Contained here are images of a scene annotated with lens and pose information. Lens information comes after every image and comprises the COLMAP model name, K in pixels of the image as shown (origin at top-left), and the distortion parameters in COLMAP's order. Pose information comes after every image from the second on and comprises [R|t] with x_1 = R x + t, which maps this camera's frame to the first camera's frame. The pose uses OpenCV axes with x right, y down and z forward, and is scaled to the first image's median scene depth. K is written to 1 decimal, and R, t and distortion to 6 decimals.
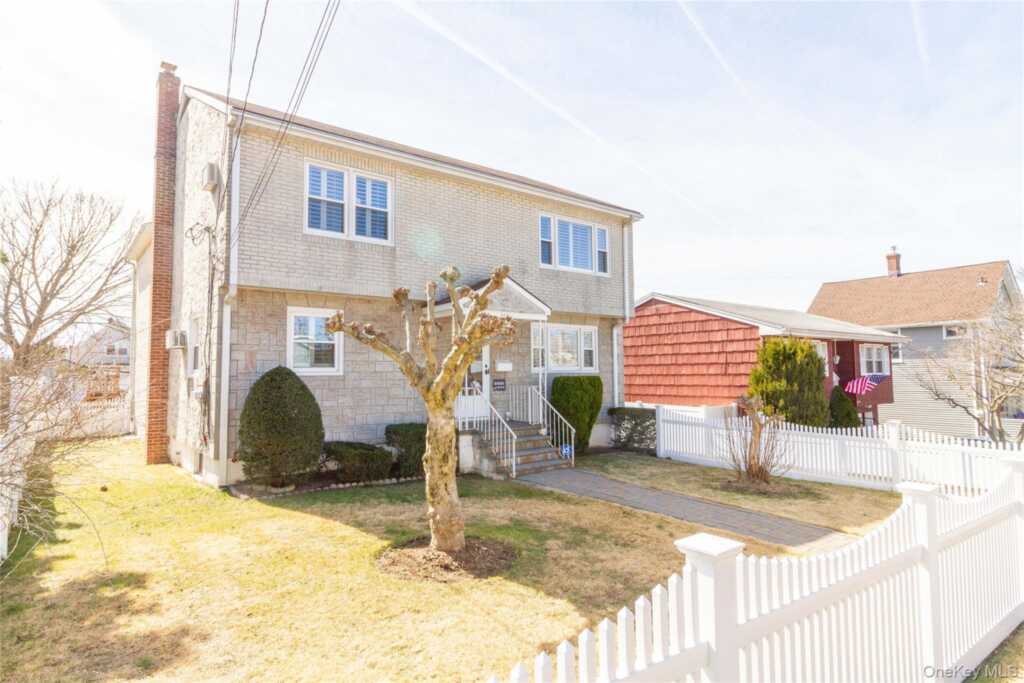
lens RADIAL K [[586.7, 0, 512.0], [0, 586.7, 341.5], [0, 0, 1]] dist [-0.001019, -0.000091]
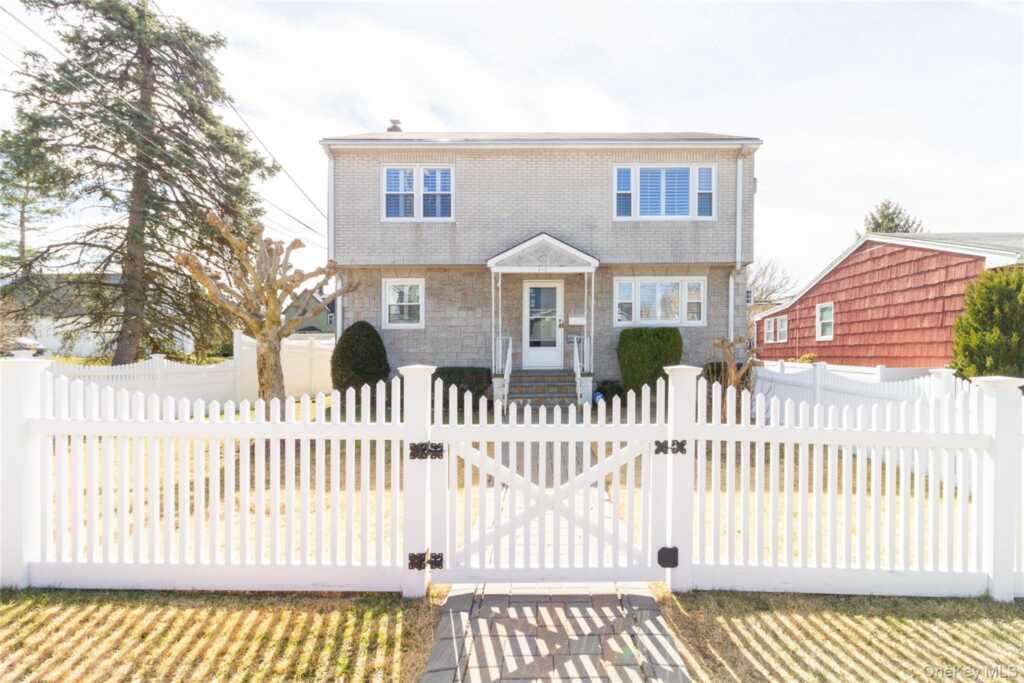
lens RADIAL K [[494.1, 0, 514.4], [0, 494.1, 365.3], [0, 0, 1]] dist [0.005613, 0.000504]
pose [[0.786407, 0.015985, -0.617501, 0.378551], [0.035267, 0.996873, 0.070718, 0.046950], [0.616701, -0.077390, 0.783384, 0.179507]]
